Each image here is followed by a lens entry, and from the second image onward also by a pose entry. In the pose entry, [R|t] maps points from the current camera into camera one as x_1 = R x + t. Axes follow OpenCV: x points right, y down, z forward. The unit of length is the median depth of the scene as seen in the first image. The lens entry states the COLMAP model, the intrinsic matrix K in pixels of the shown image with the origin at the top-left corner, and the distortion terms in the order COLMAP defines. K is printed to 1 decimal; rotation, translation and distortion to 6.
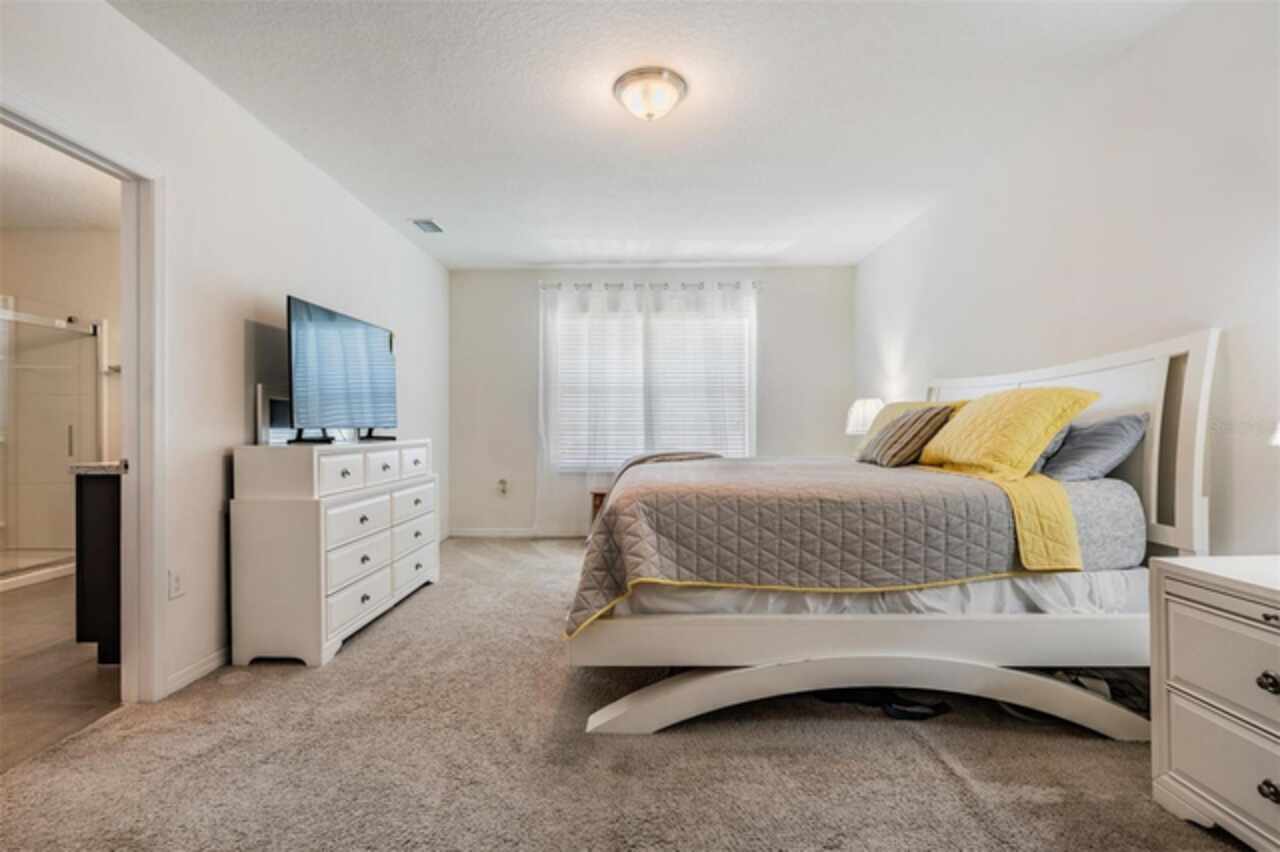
lens RADIAL K [[581.1, 0, 639.2], [0, 581.1, 428.4], [0, 0, 1]] dist [-0.003535, 0.000119]
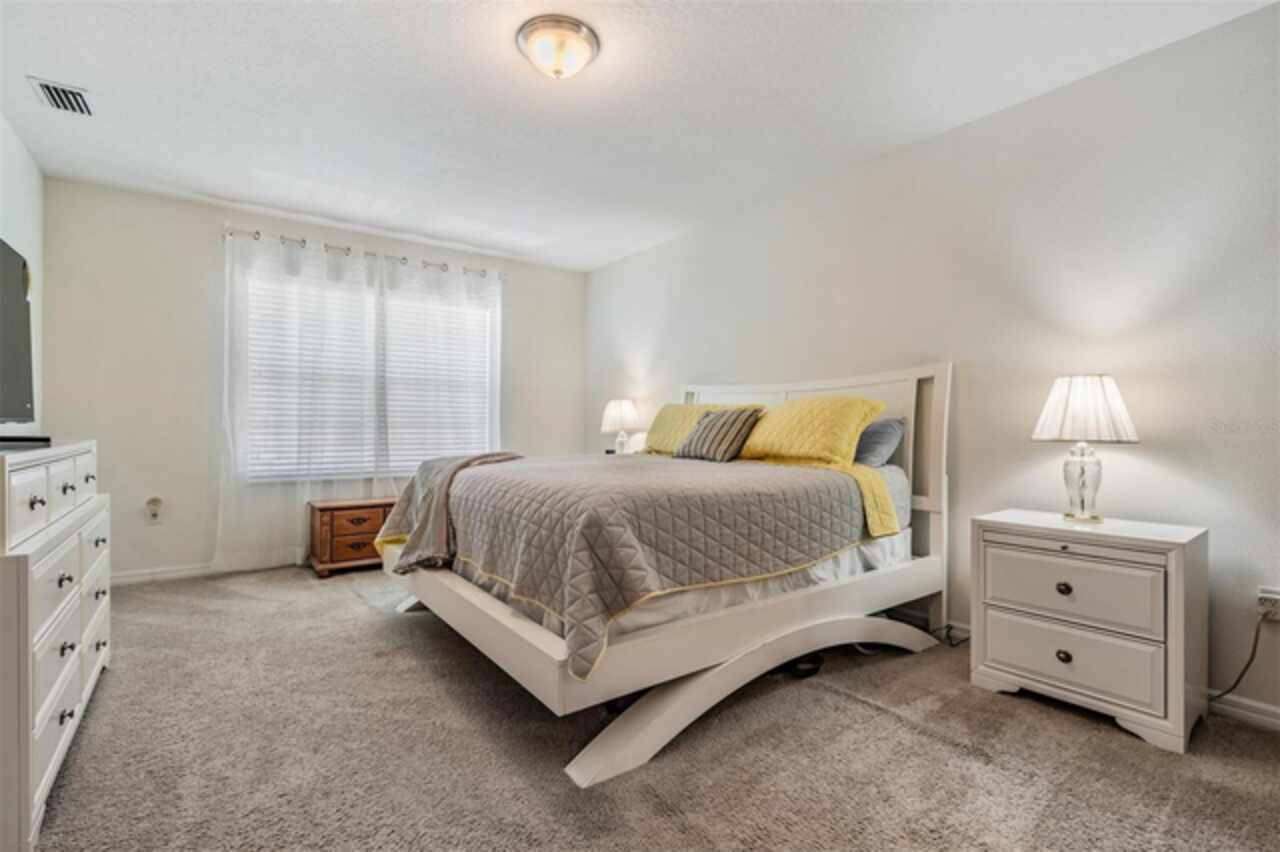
lens RADIAL K [[581.1, 0, 639.4], [0, 581.1, 427.2], [0, 0, 1]] dist [-0.003535, 0.000119]
pose [[0.796848, 0.005087, 0.604158, -0.512022], [-0.006193, 0.999981, -0.000251, 0.000928], [-0.604148, -0.003542, 0.796864, 0.271693]]
